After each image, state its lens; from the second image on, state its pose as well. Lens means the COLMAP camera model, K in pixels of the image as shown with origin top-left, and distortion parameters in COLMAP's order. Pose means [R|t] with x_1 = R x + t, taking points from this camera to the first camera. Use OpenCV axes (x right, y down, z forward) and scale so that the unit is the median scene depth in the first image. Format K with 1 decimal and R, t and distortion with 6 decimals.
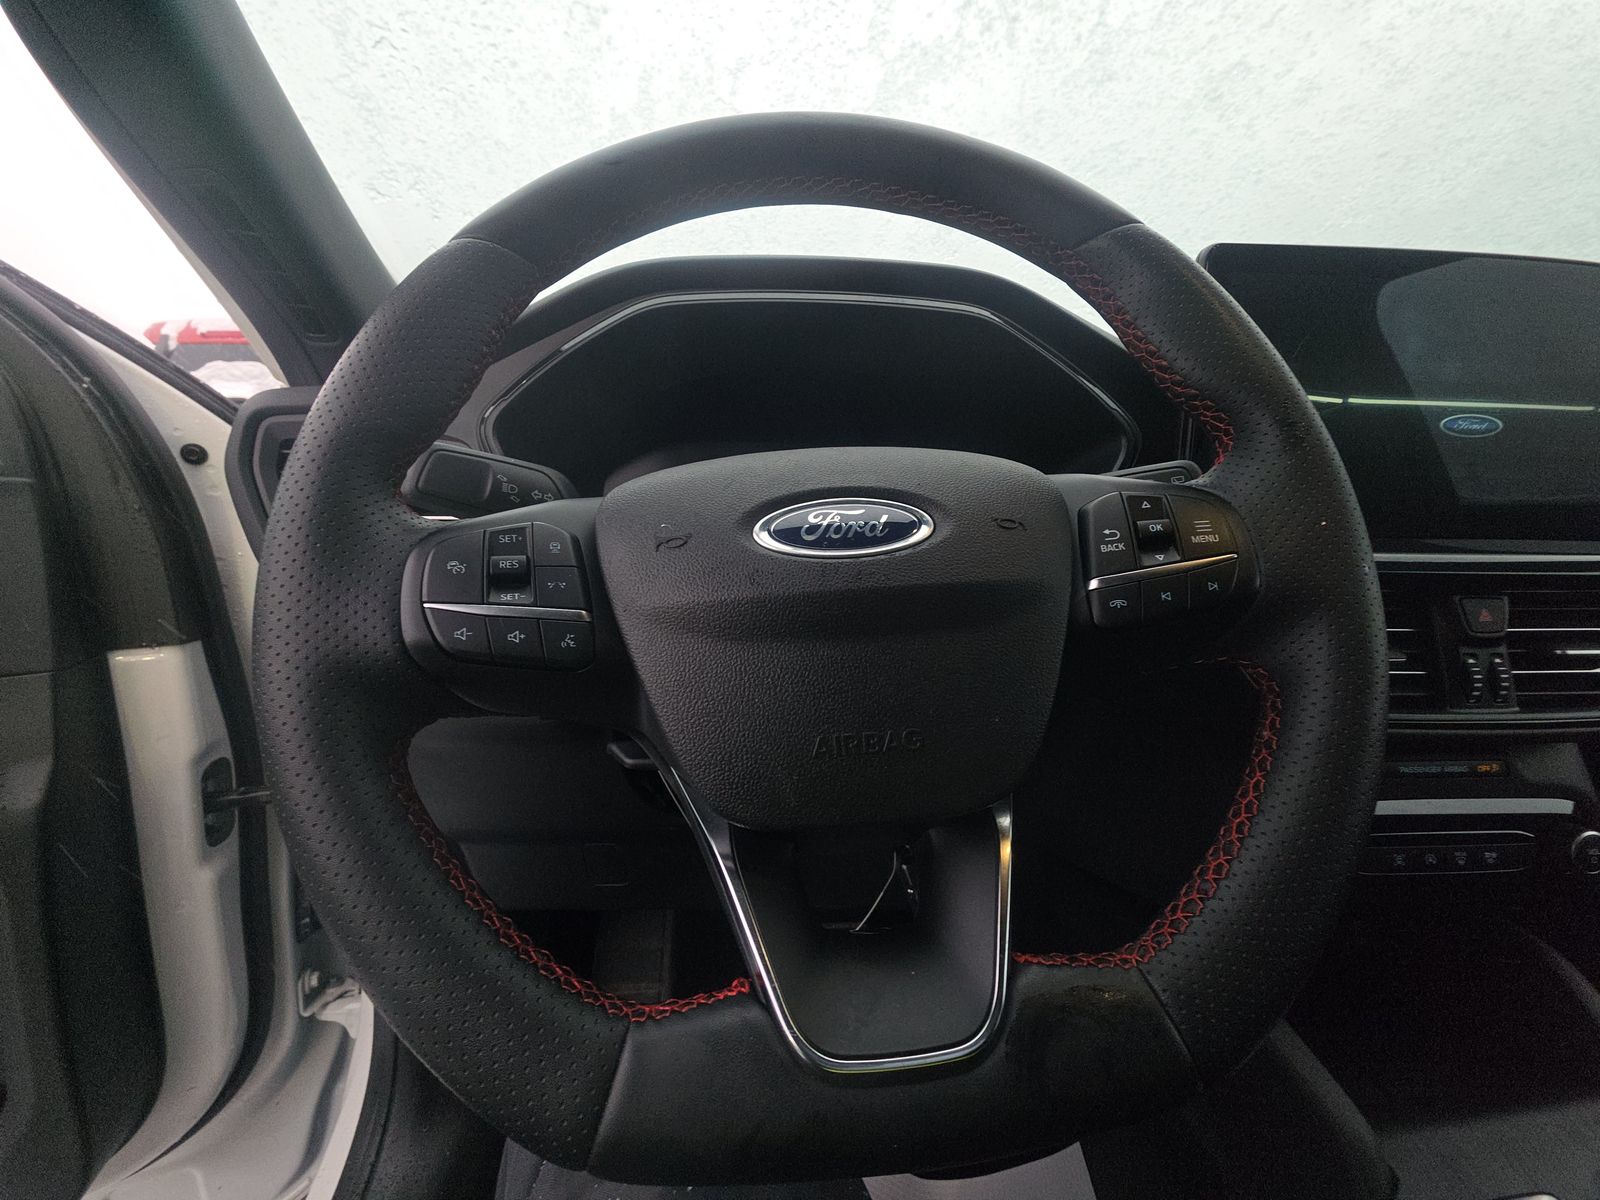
lens RADIAL K [[642.2, 0, 795.5], [0, 642.2, 607.5], [0, 0, 1]] dist [-0.000823, -0.001094]
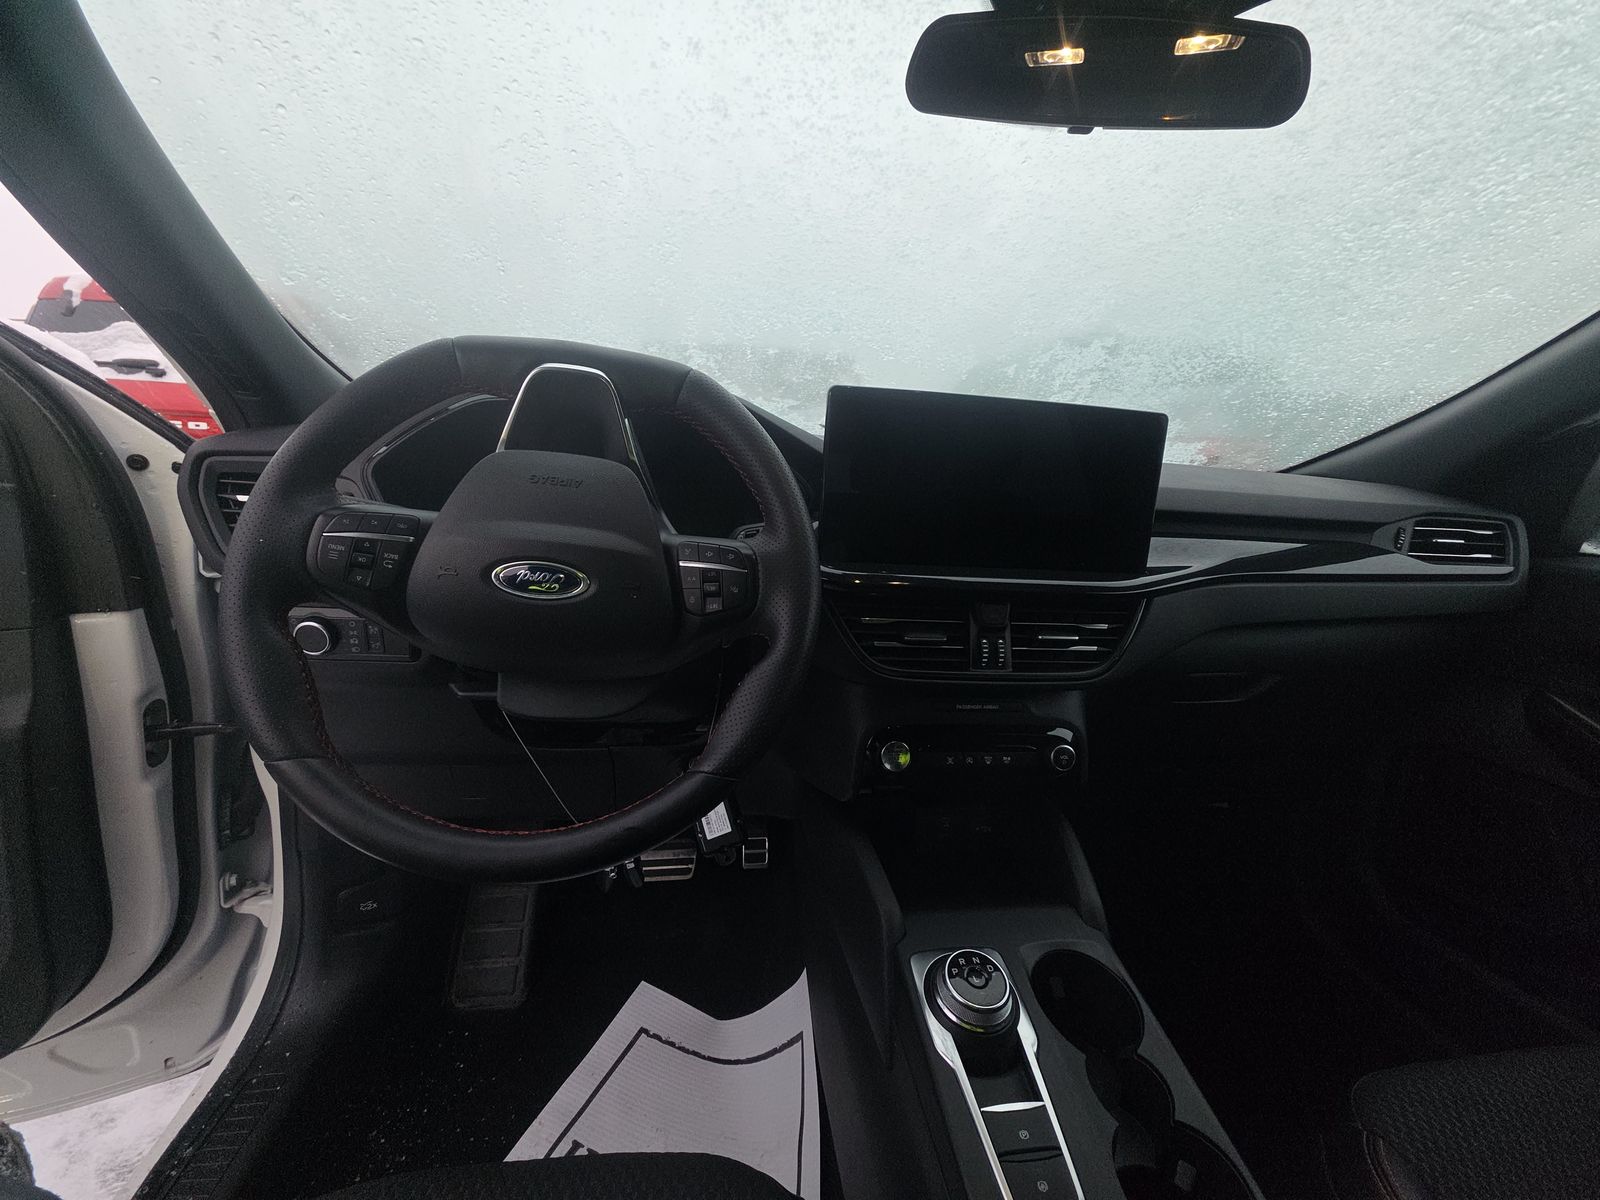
lens RADIAL K [[642.2, 0, 804.9], [0, 642.2, 592.5], [0, 0, 1]] dist [-0.000823, -0.001094]
pose [[0.995170, 0.025664, 0.094756, 0.267352], [-0.027758, 0.999397, 0.020850, -0.041586], [-0.094164, -0.023380, 0.995282, -0.397685]]
